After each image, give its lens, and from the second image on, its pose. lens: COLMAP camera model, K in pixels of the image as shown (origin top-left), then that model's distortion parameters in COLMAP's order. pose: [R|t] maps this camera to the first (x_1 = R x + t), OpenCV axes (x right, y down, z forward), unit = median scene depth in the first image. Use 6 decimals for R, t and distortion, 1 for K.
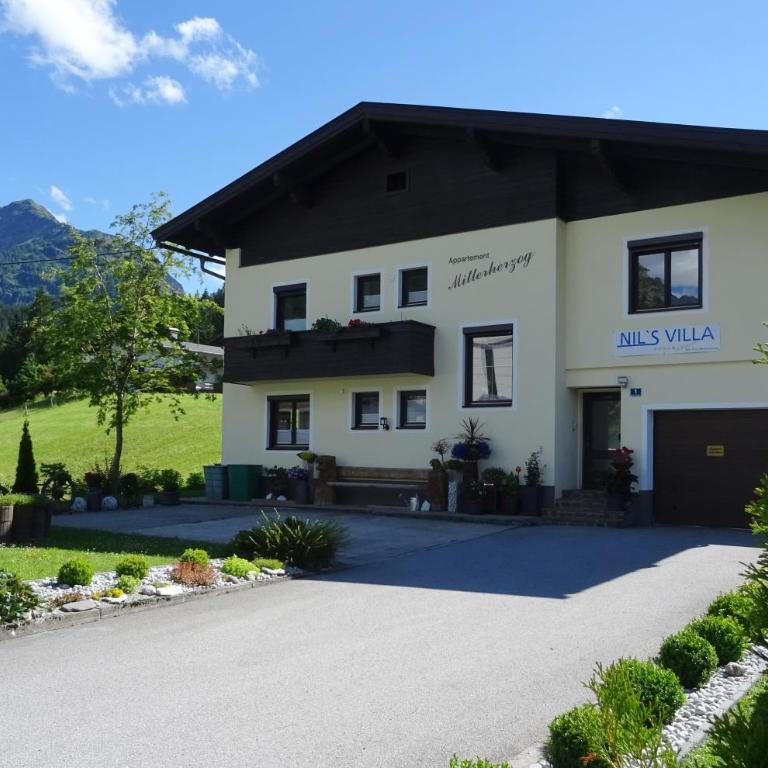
lens RADIAL K [[820.2, 0, 387.0], [0, 820.2, 427.4], [0, 0, 1]] dist [-0.013010, -0.023780]
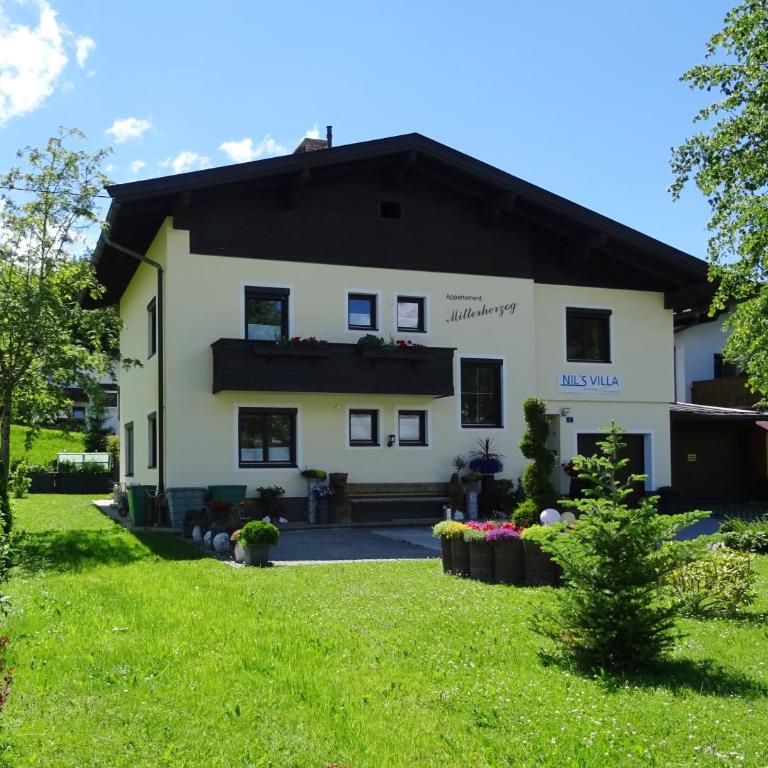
lens RADIAL K [[854.2, 0, 311.3], [0, 854.2, 445.6], [0, 0, 1]] dist [-0.007828, -0.007904]
pose [[0.609646, 0.002115, 0.792671, -0.938309], [-0.011215, 0.999919, 0.005957, -0.003698], [-0.792594, -0.012522, 0.609621, 0.420459]]
